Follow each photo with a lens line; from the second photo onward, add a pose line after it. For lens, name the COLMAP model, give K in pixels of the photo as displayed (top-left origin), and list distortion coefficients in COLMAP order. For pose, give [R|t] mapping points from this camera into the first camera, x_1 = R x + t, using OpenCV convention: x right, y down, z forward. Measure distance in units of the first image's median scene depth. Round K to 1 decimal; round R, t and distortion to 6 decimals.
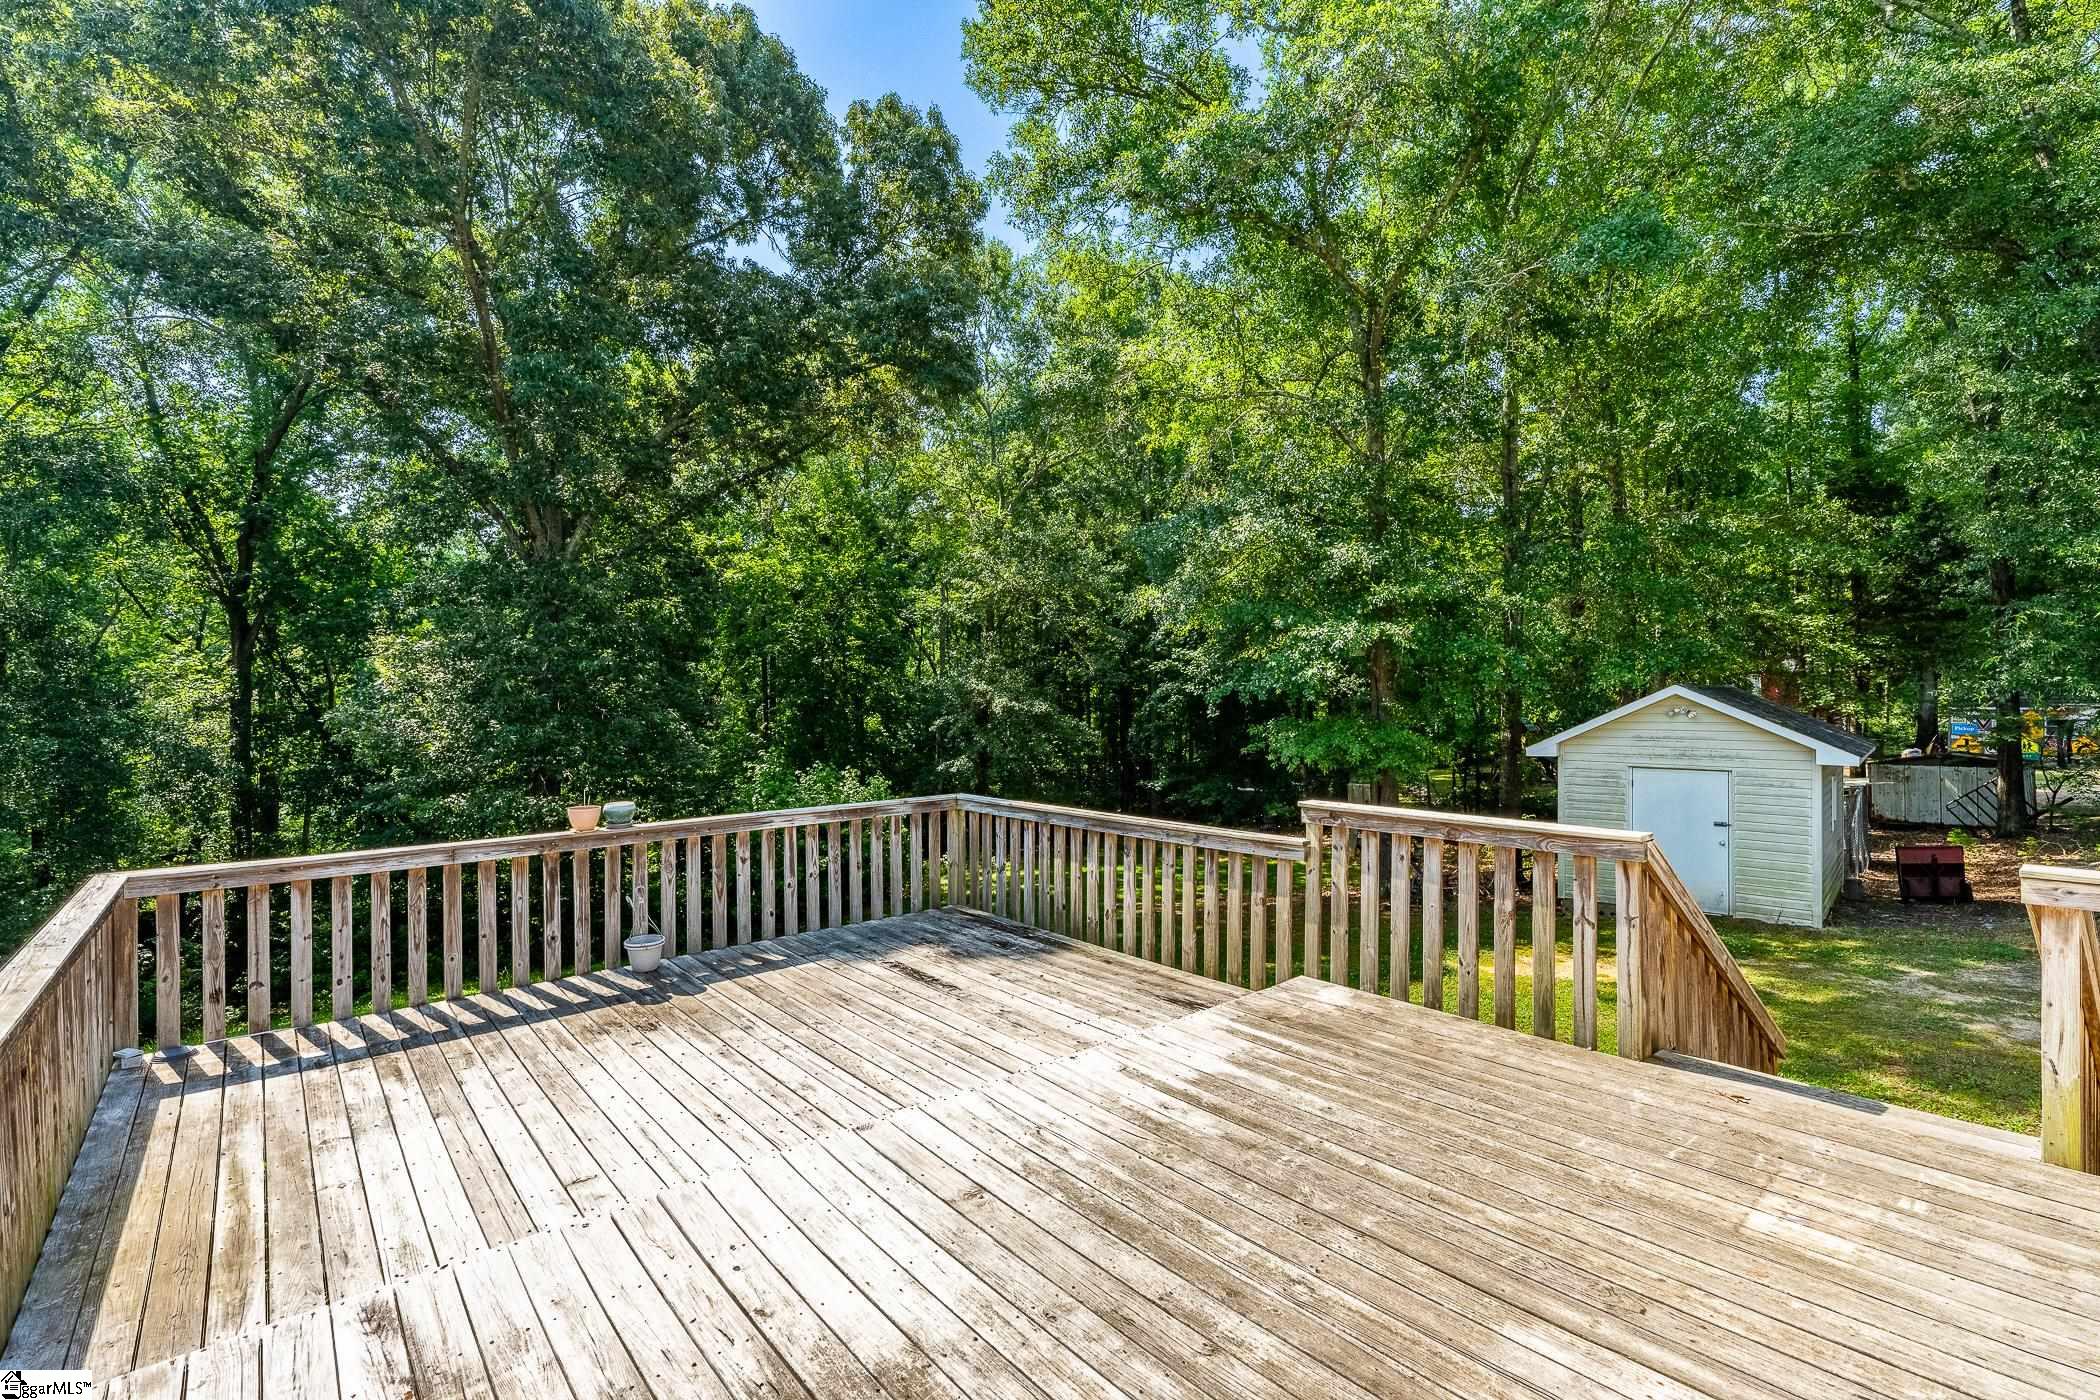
lens RADIAL K [[957.9, 0, 1050.0], [0, 957.9, 700.0], [0, 0, 1]] dist [-0.001142, 0.000390]
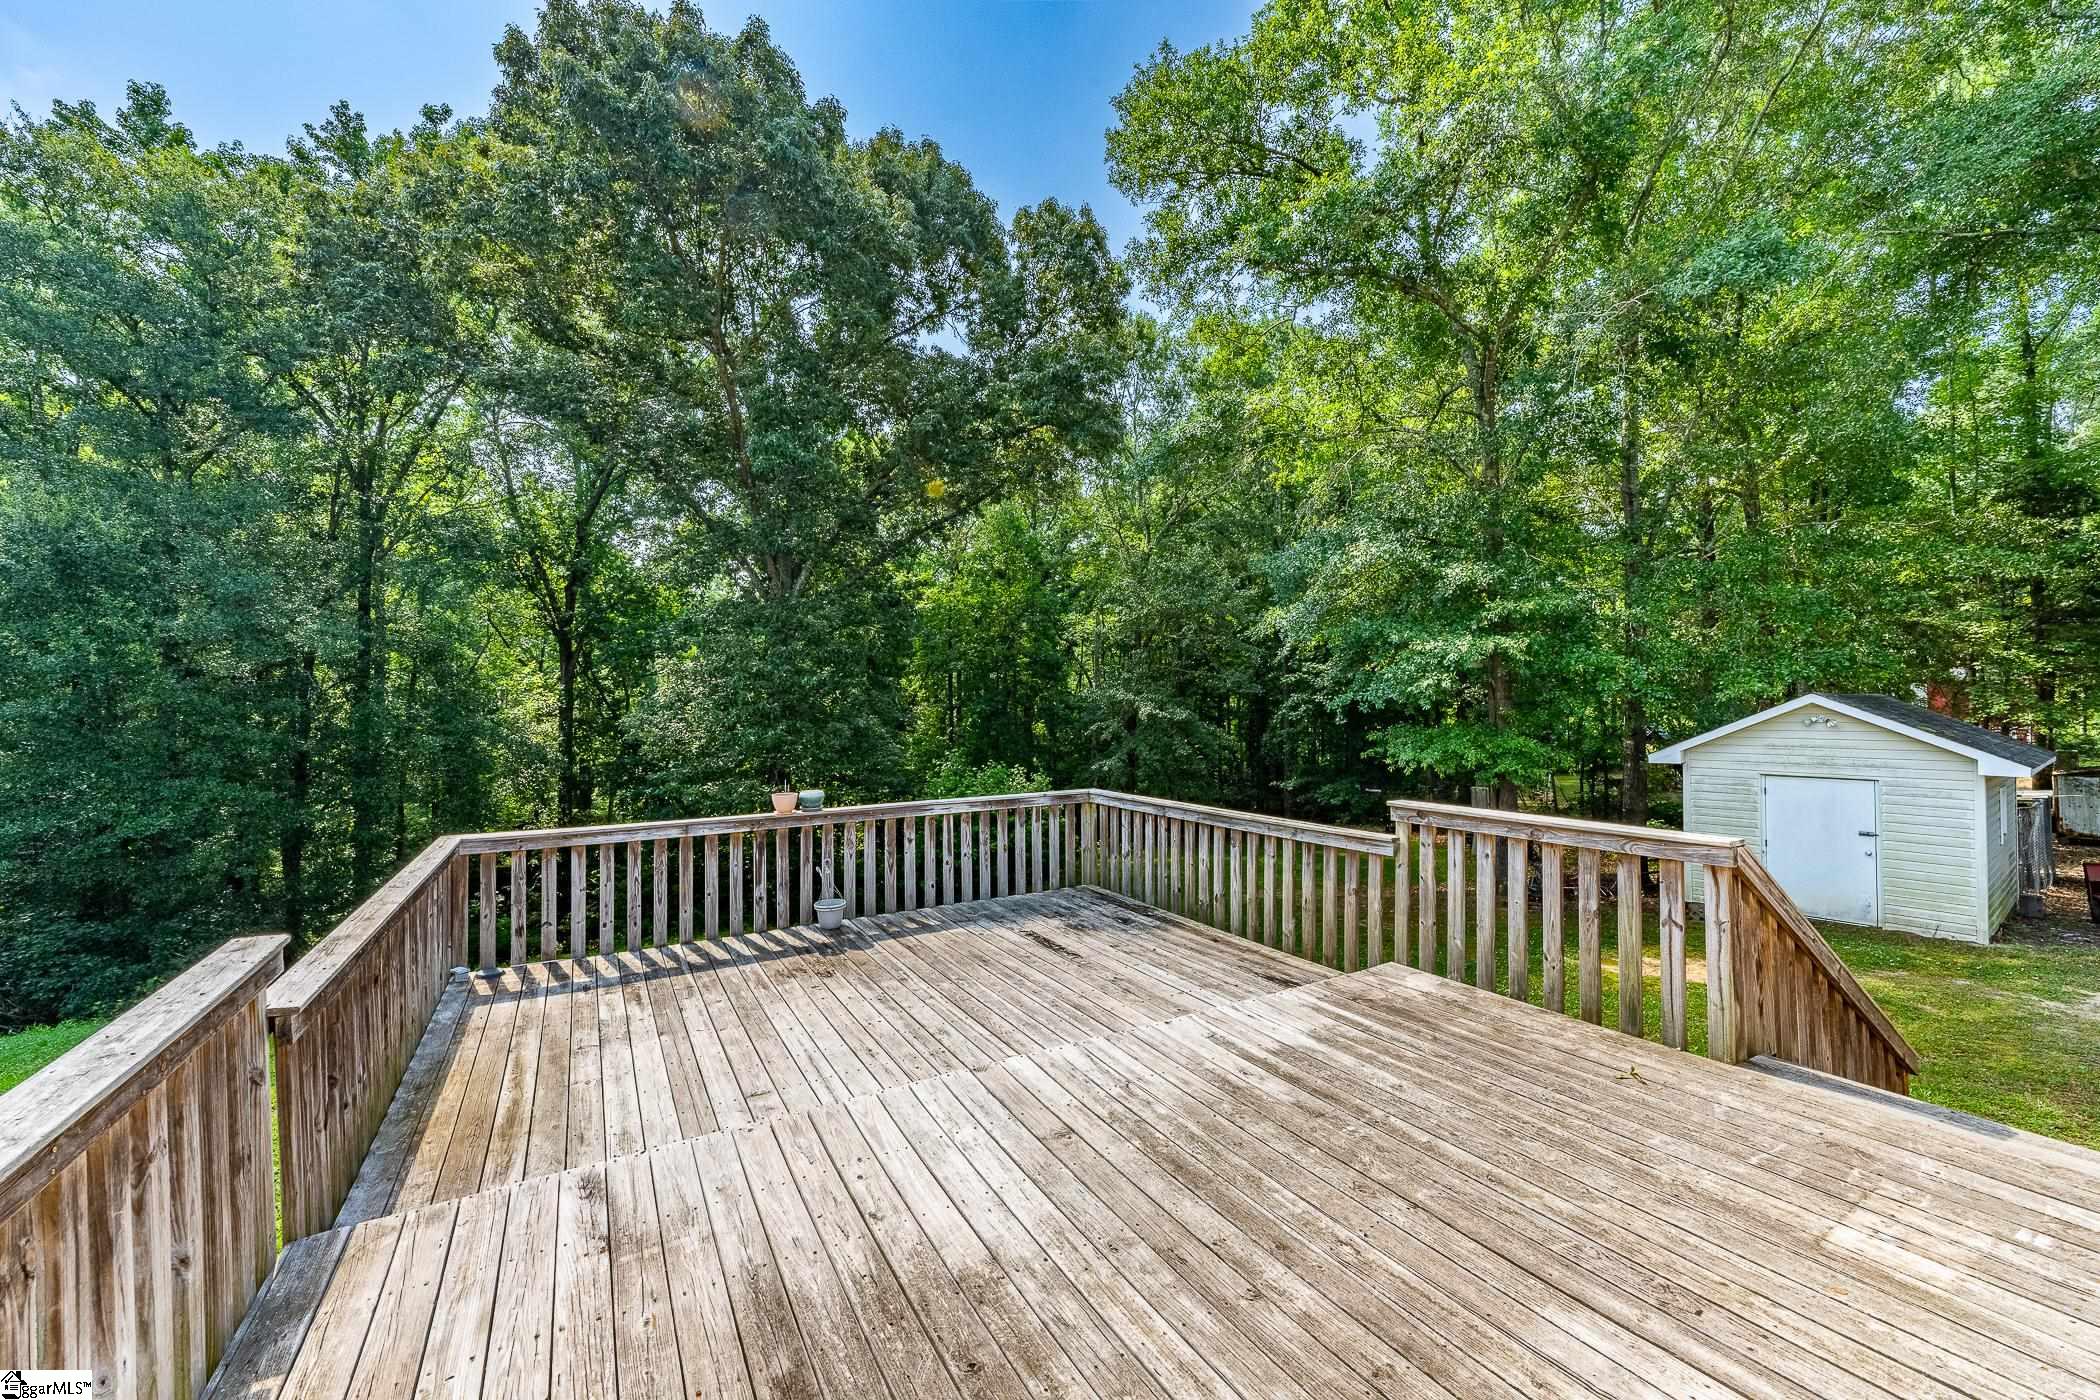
lens RADIAL K [[826.5, 0, 1044.2], [0, 826.5, 694.4], [0, 0, 1]] dist [-0.000218, 0.000009]
pose [[0.983395, -0.002437, -0.181461, 0.042613], [-0.000752, 0.999846, -0.017506, 0.001619], [0.181476, 0.017352, 0.983242, 0.003515]]
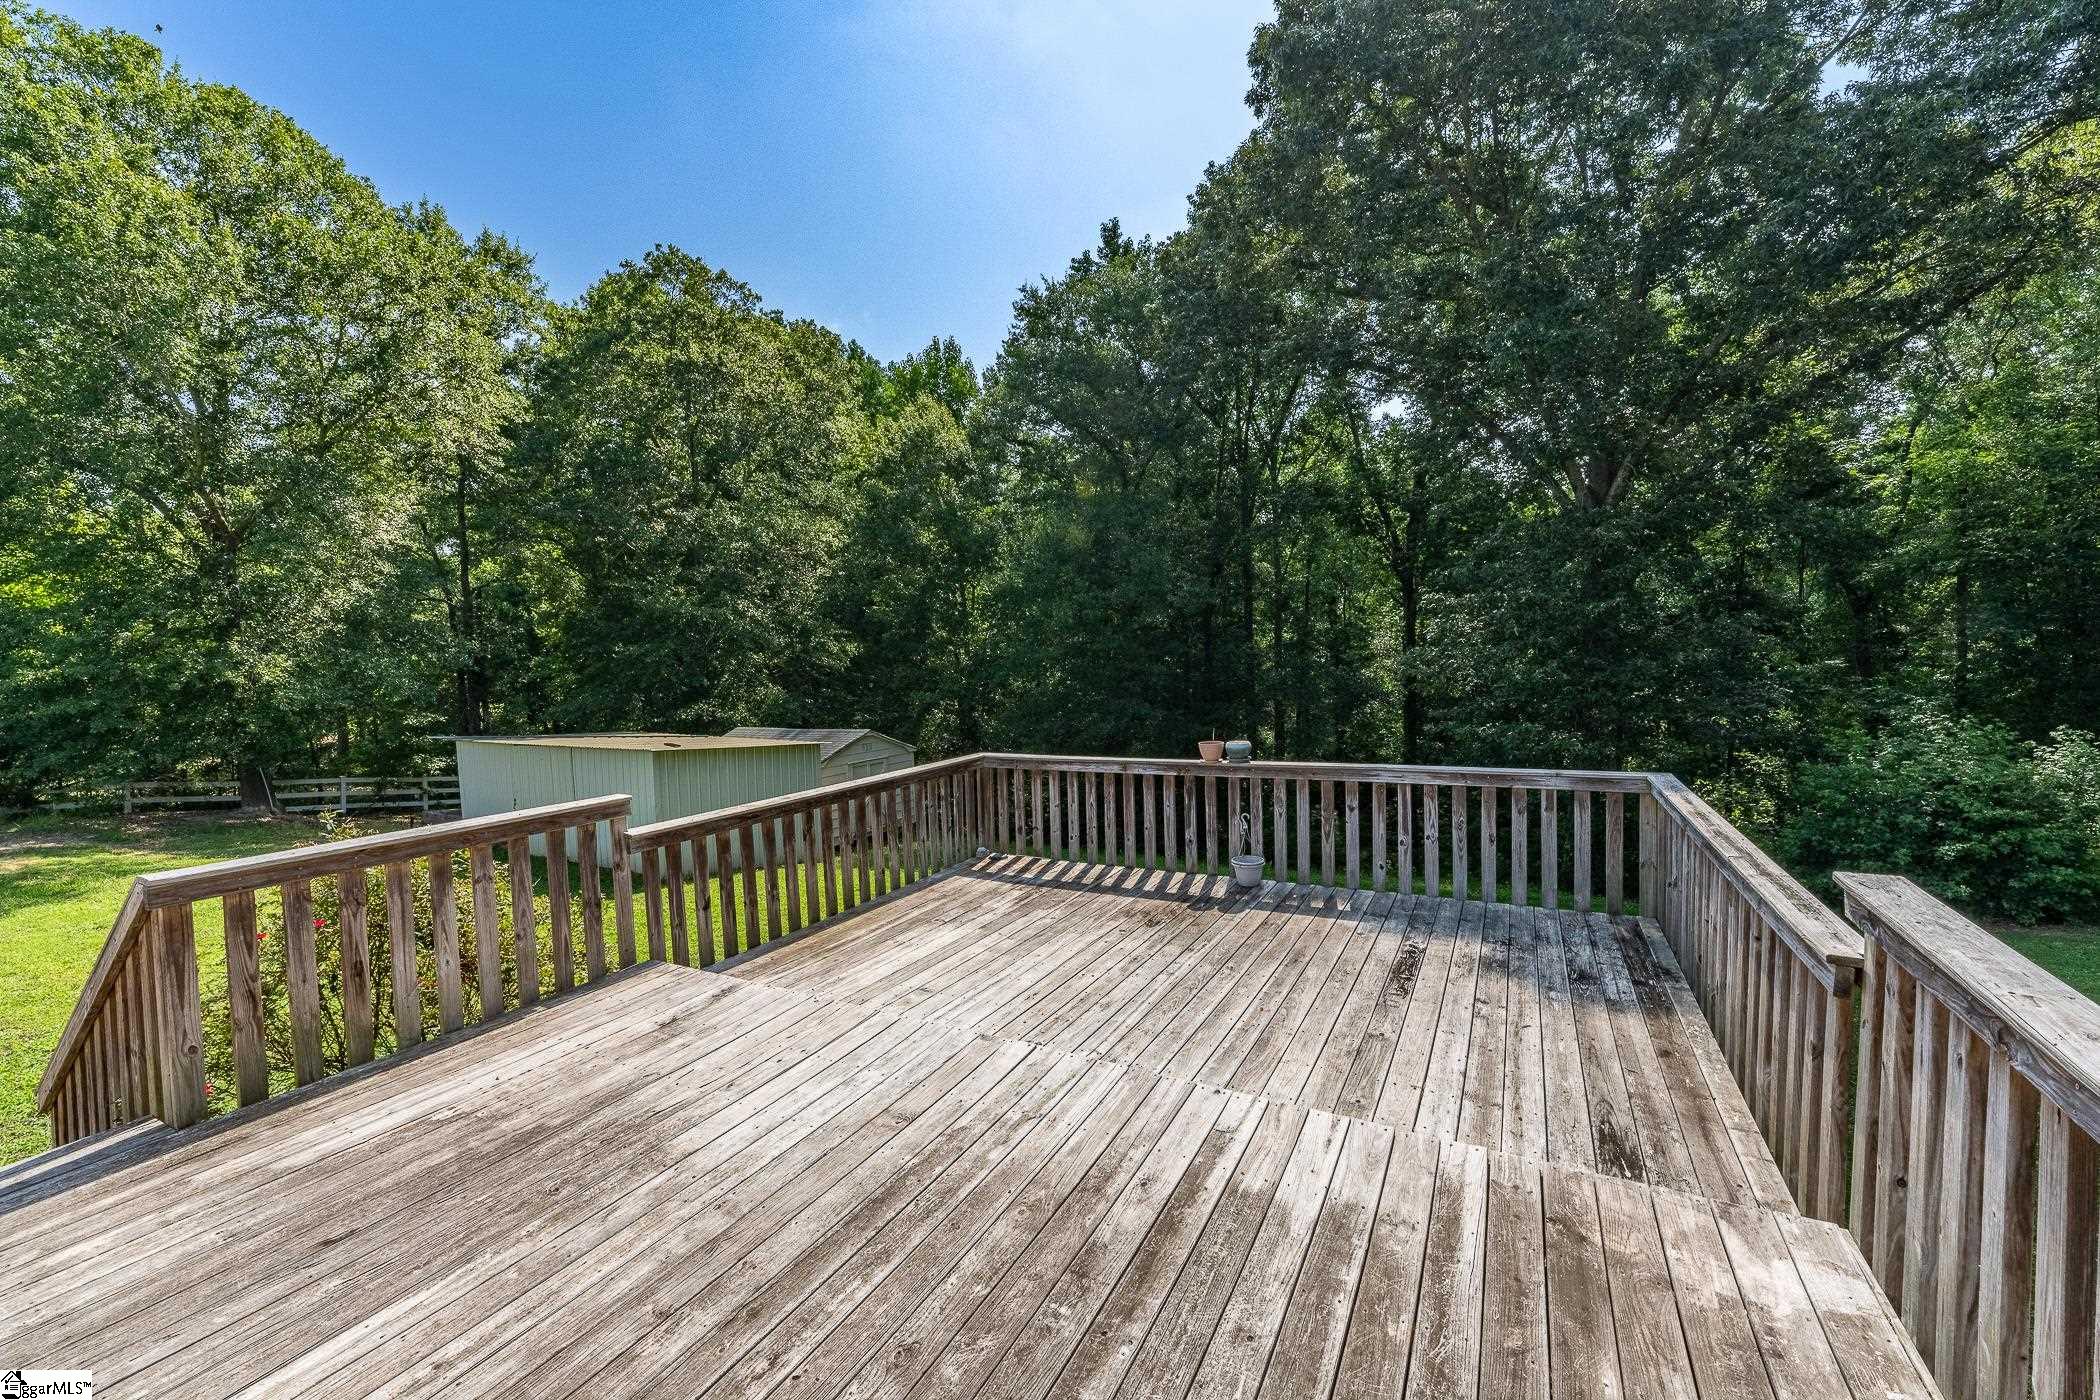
lens RADIAL K [[826.5, 0, 1044.2], [0, 826.5, 694.4], [0, 0, 1]] dist [-0.000218, 0.000009]
pose [[0.361382, 0.041974, -0.931473, 0.455753], [0.021891, 0.998329, 0.053479, -0.012873], [0.932161, -0.039717, 0.359859, 0.440367]]
